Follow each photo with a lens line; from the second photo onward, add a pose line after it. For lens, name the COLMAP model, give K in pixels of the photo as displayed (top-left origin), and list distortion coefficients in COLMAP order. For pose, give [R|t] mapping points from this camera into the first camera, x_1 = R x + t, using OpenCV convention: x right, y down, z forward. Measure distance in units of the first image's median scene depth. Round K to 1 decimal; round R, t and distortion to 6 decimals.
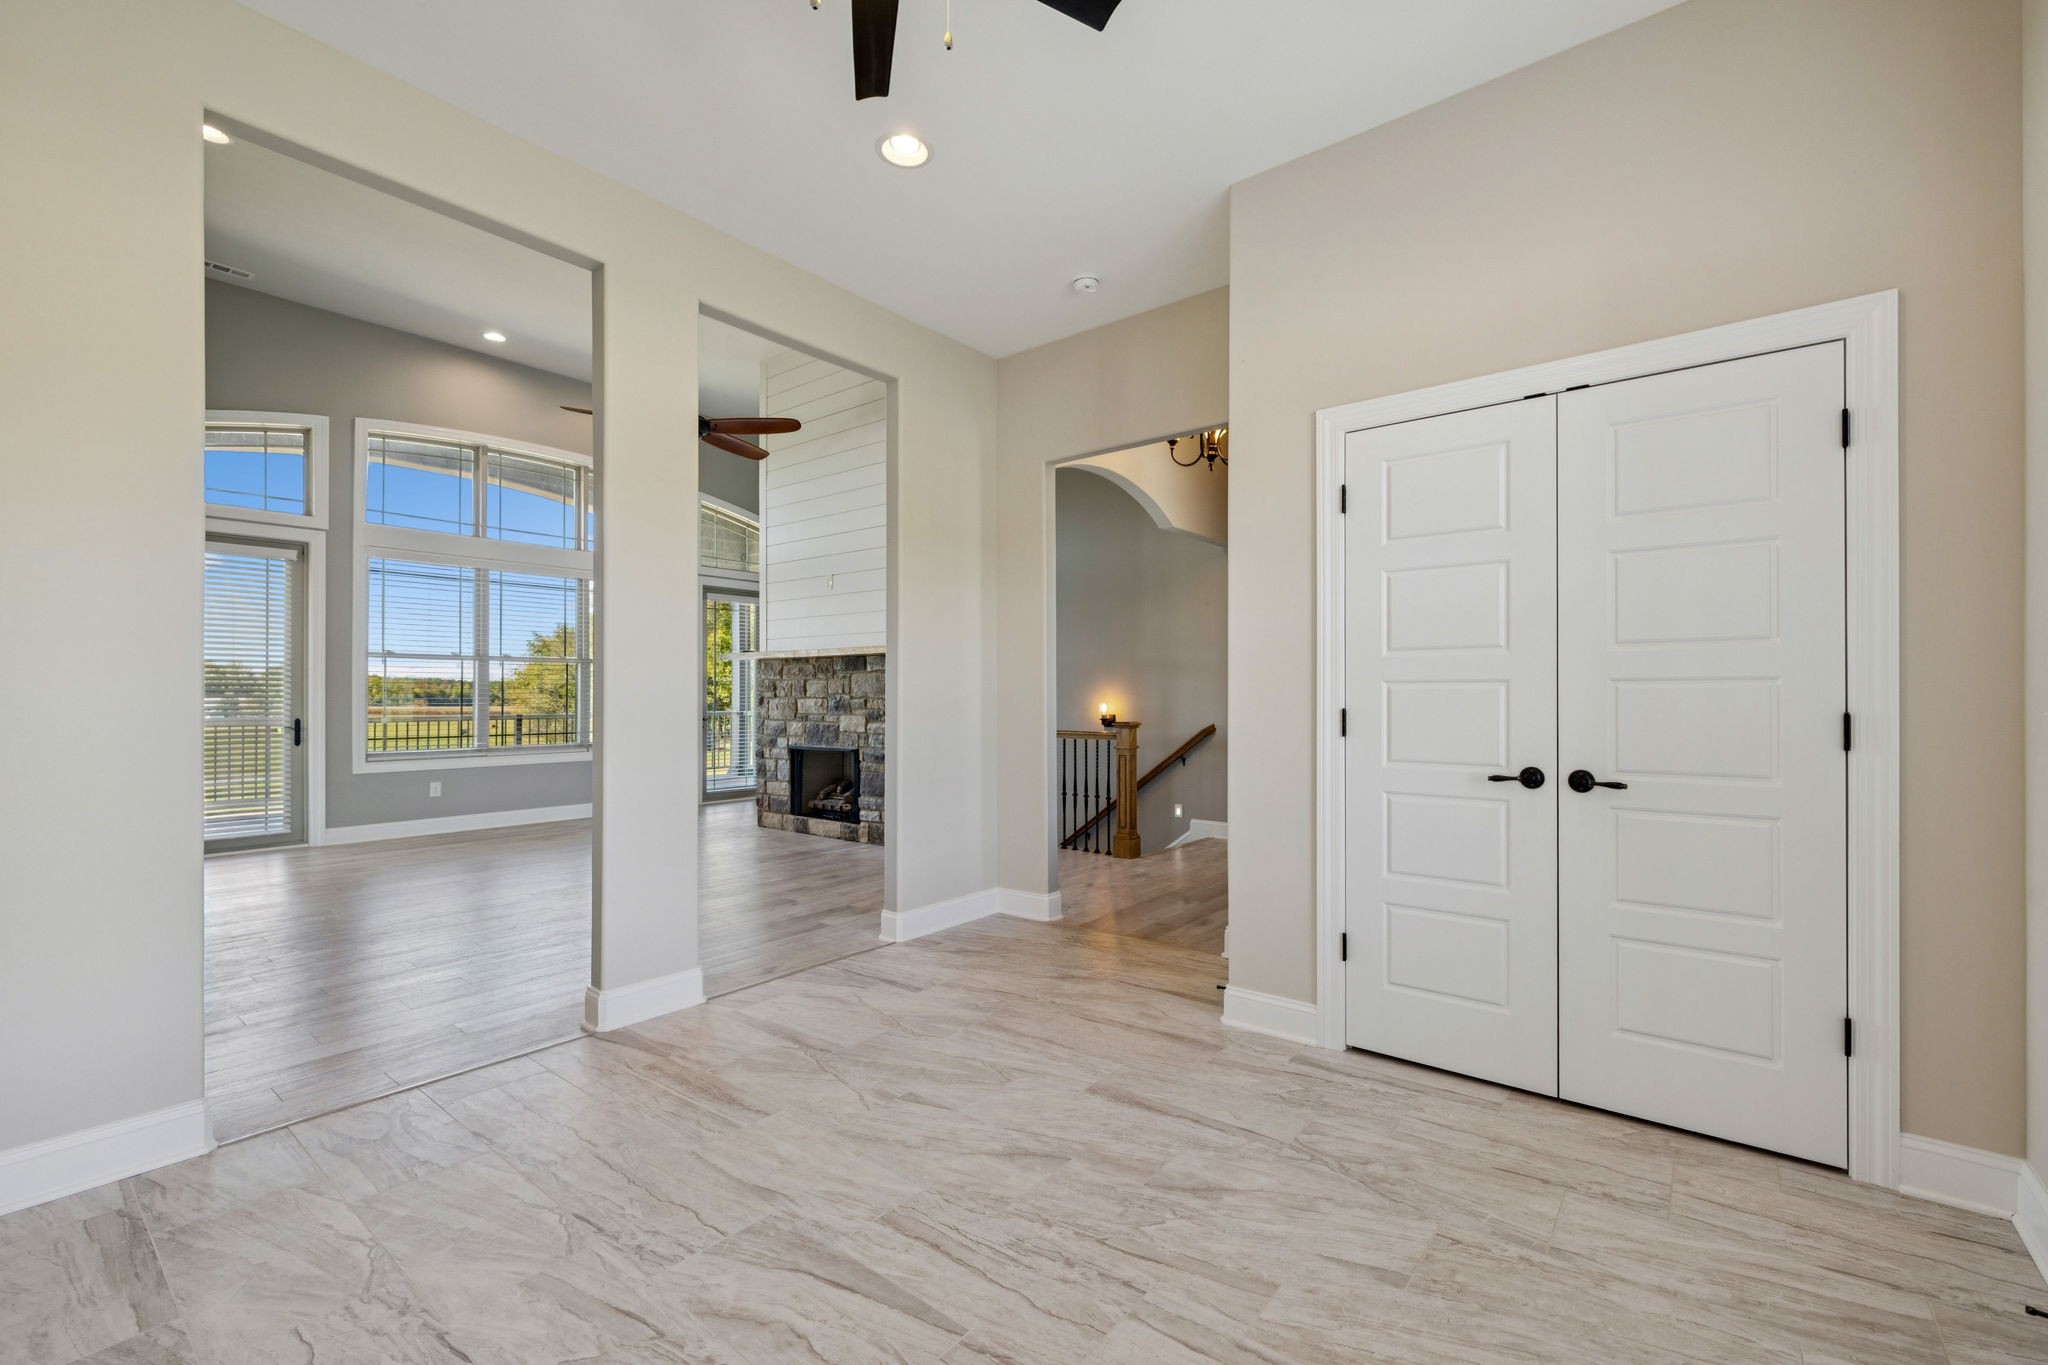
lens RADIAL K [[855.5, 0, 1017.1], [0, 855.5, 685.6], [0, 0, 1]] dist [-0.000660, -0.000124]
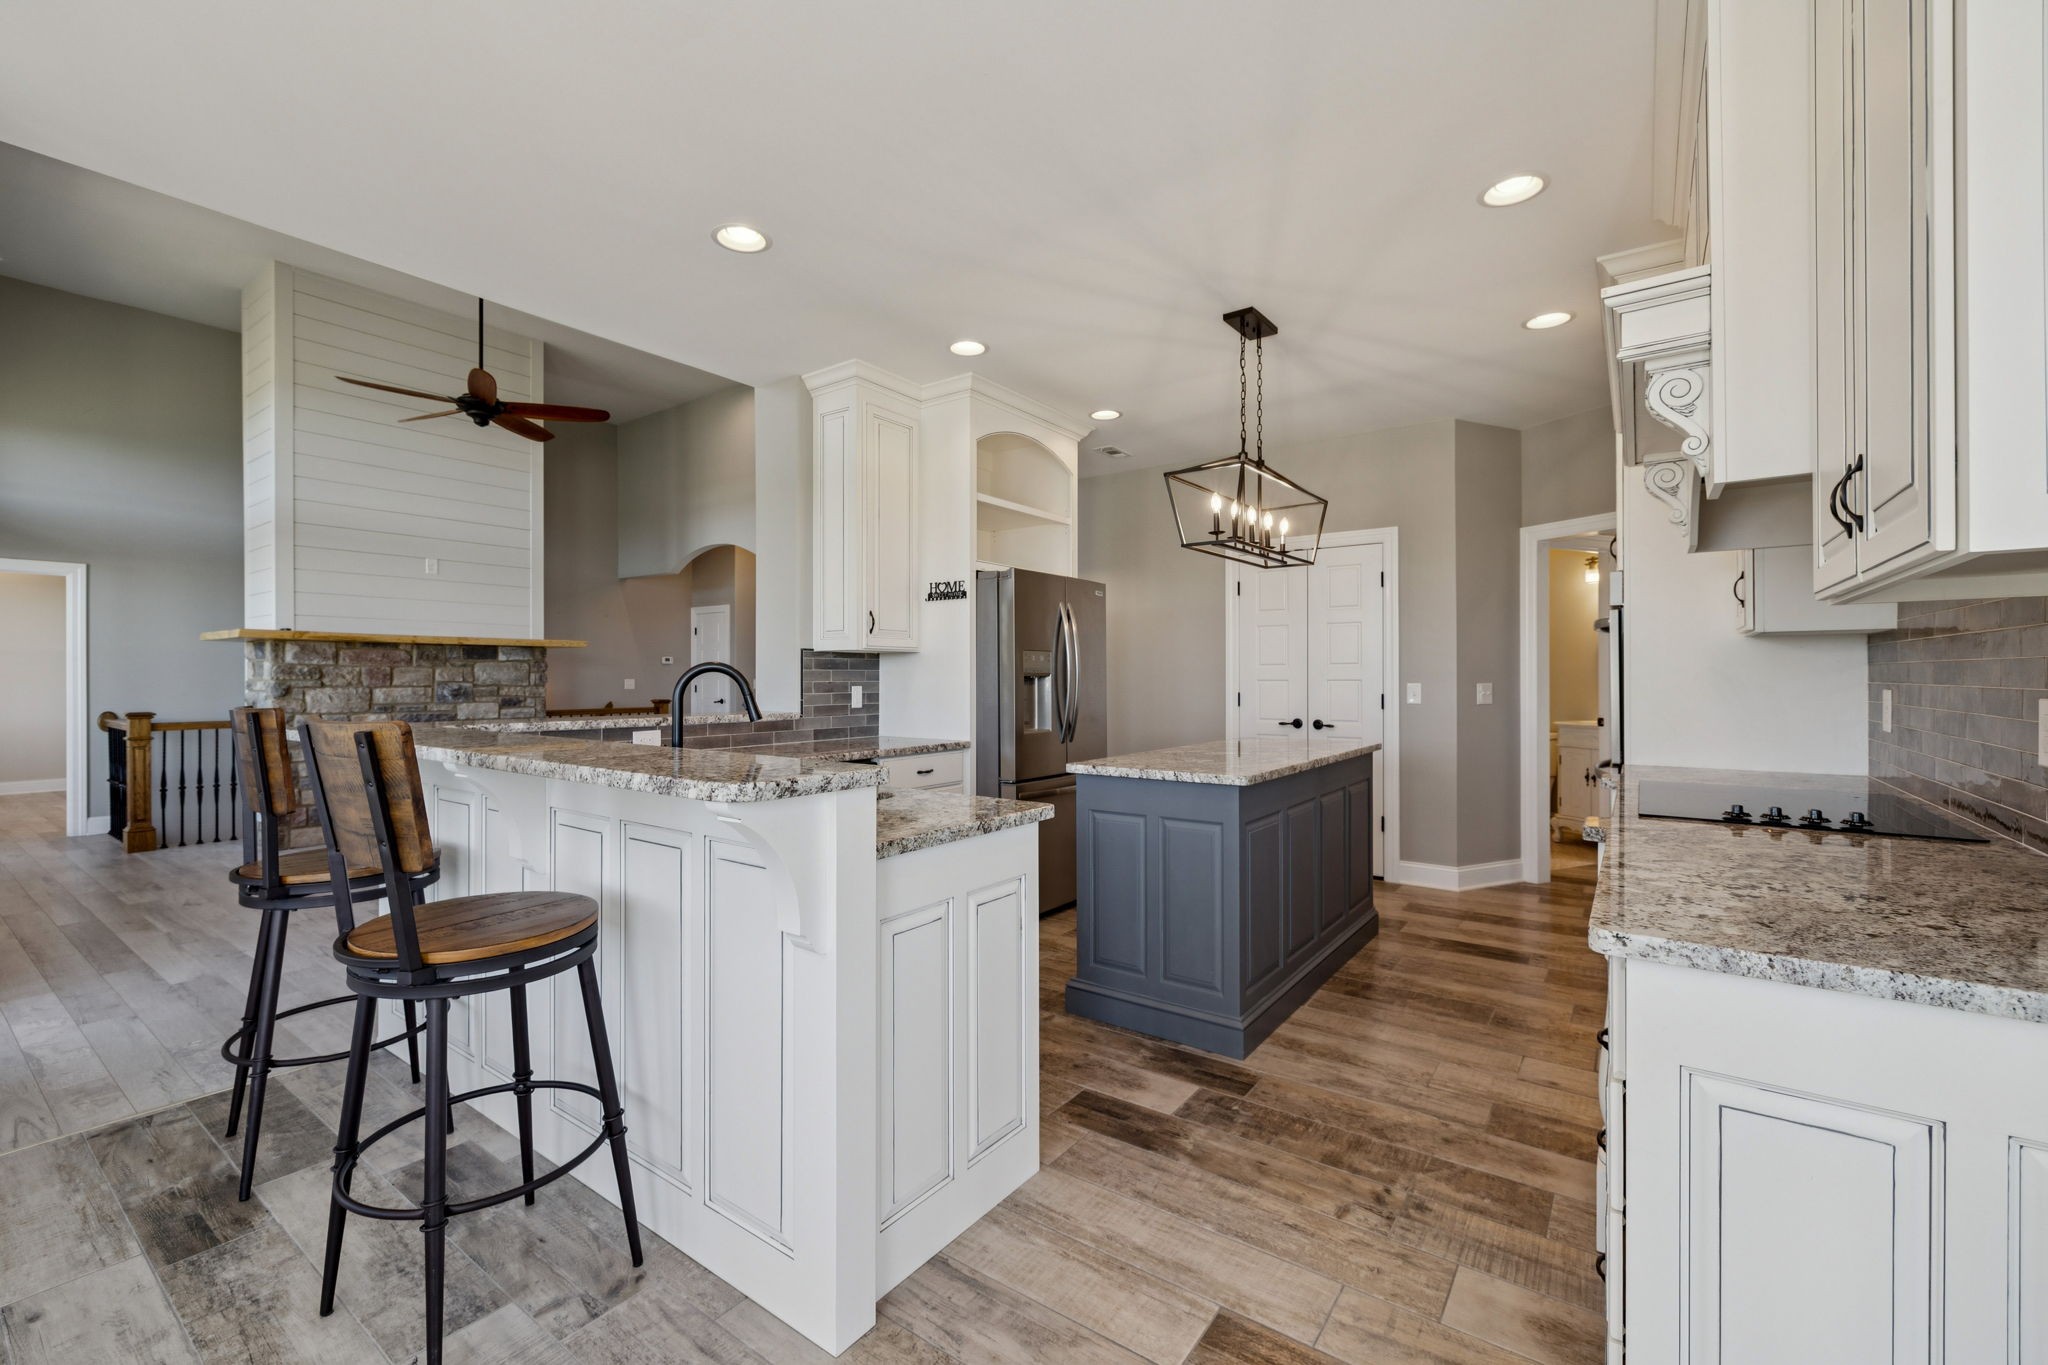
lens RADIAL K [[855.5, 0, 1013.6], [0, 855.5, 676.4], [0, 0, 1]] dist [-0.000660, -0.000124]
pose [[-0.032526, 0.003631, 0.999464, -1.204899], [-0.005022, 0.999980, -0.003796, 0.003506], [-0.999458, -0.005143, -0.032508, 0.375395]]
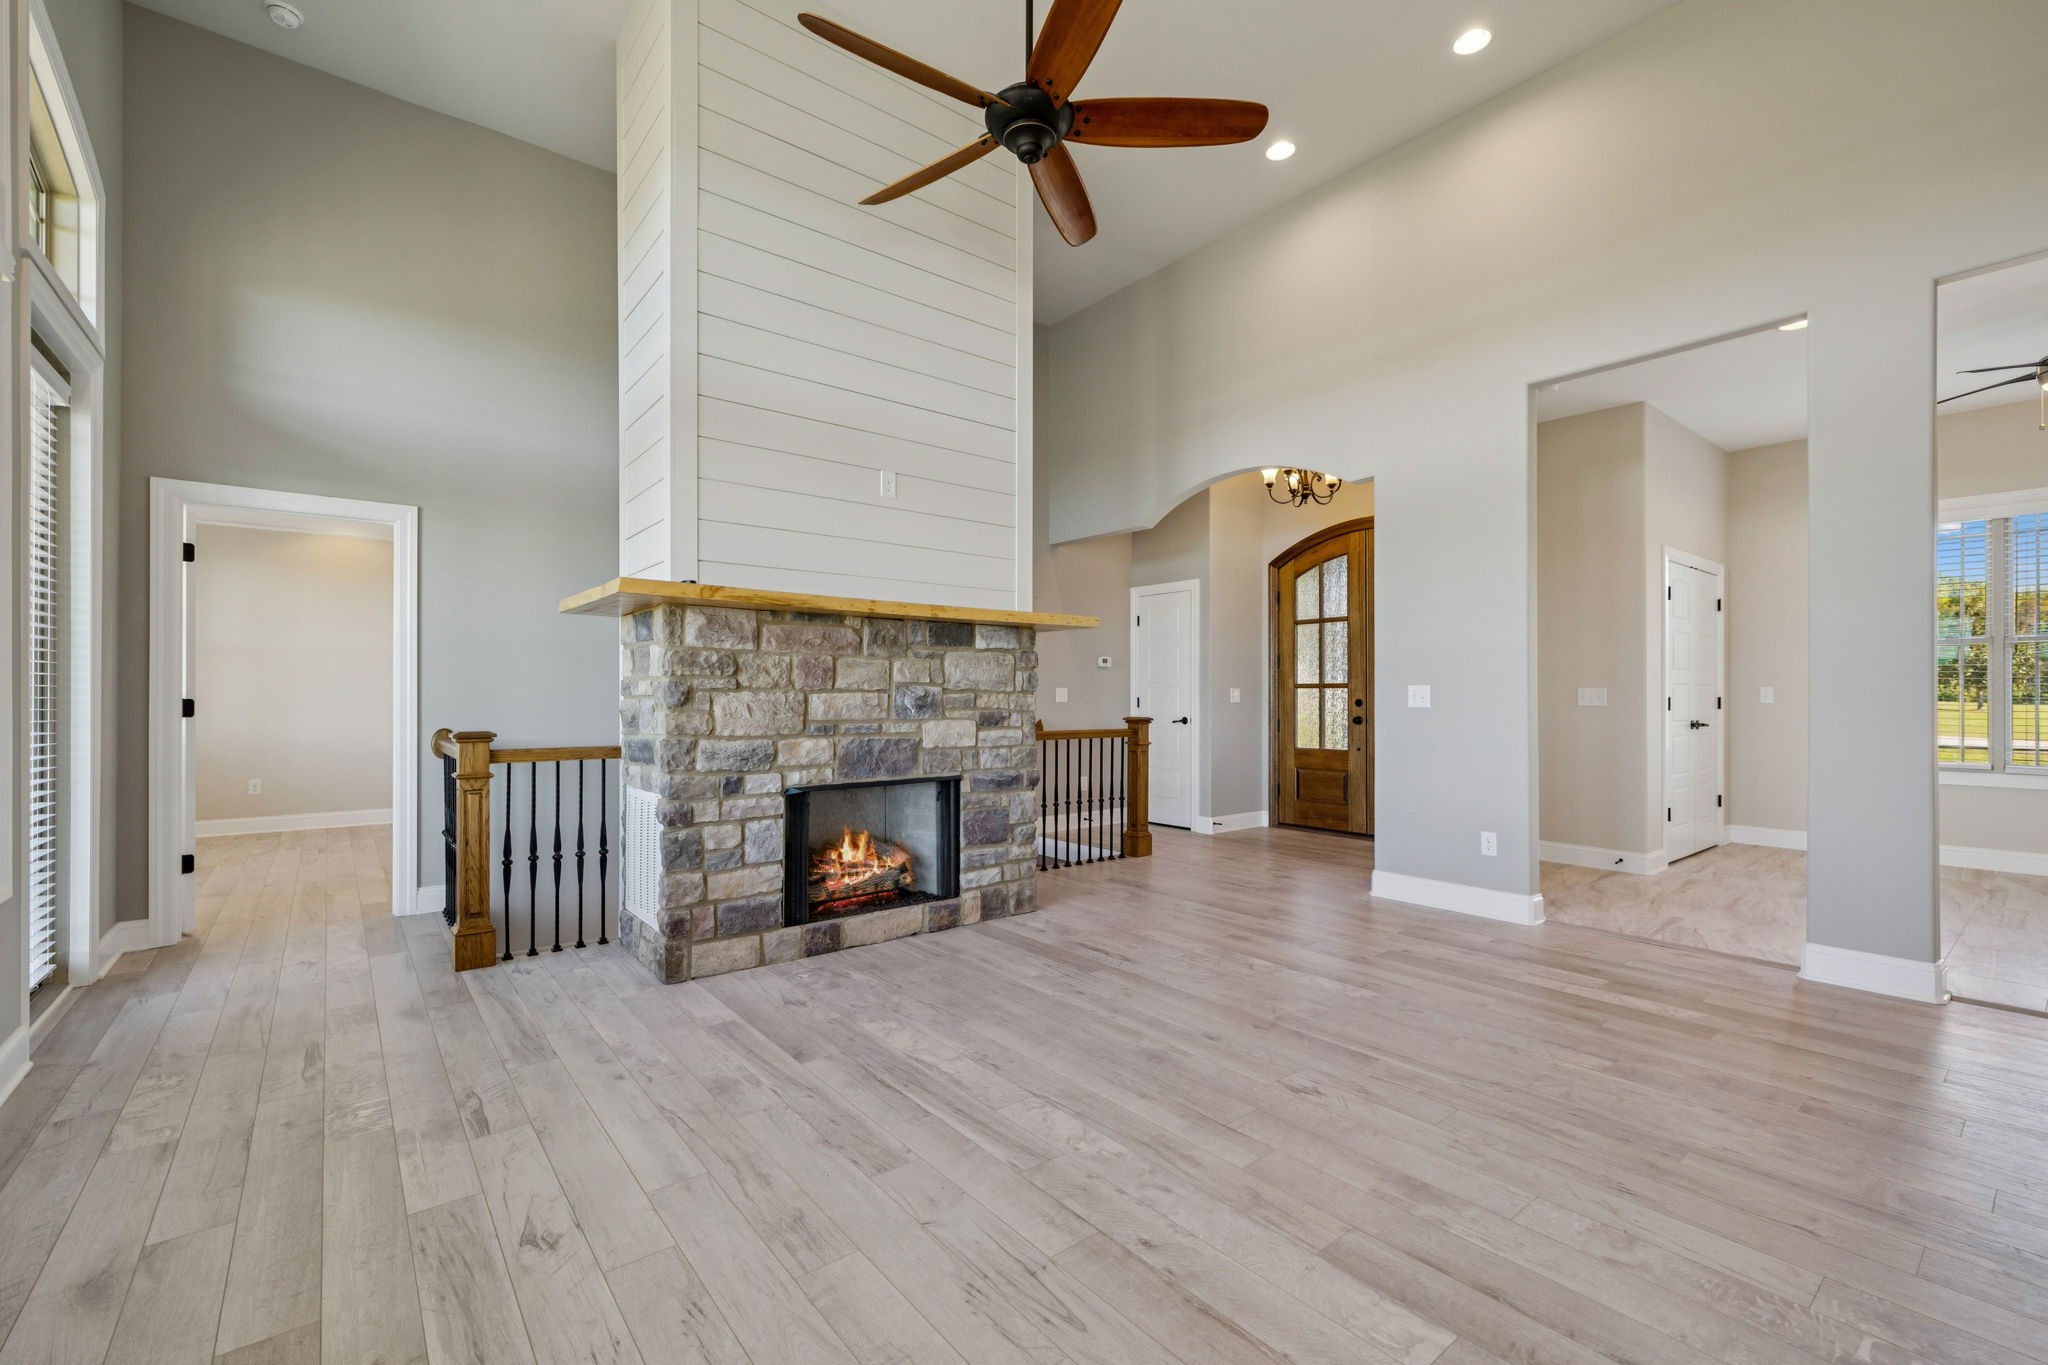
lens RADIAL K [[855.5, 0, 1019.2], [0, 855.5, 693.2], [0, 0, 1]] dist [-0.000660, -0.000124]
pose [[0.230549, 0.007341, 0.973033, -0.743969], [-0.007404, 0.999956, -0.005790, 0.018353], [-0.973032, -0.005869, 0.230593, 0.786915]]
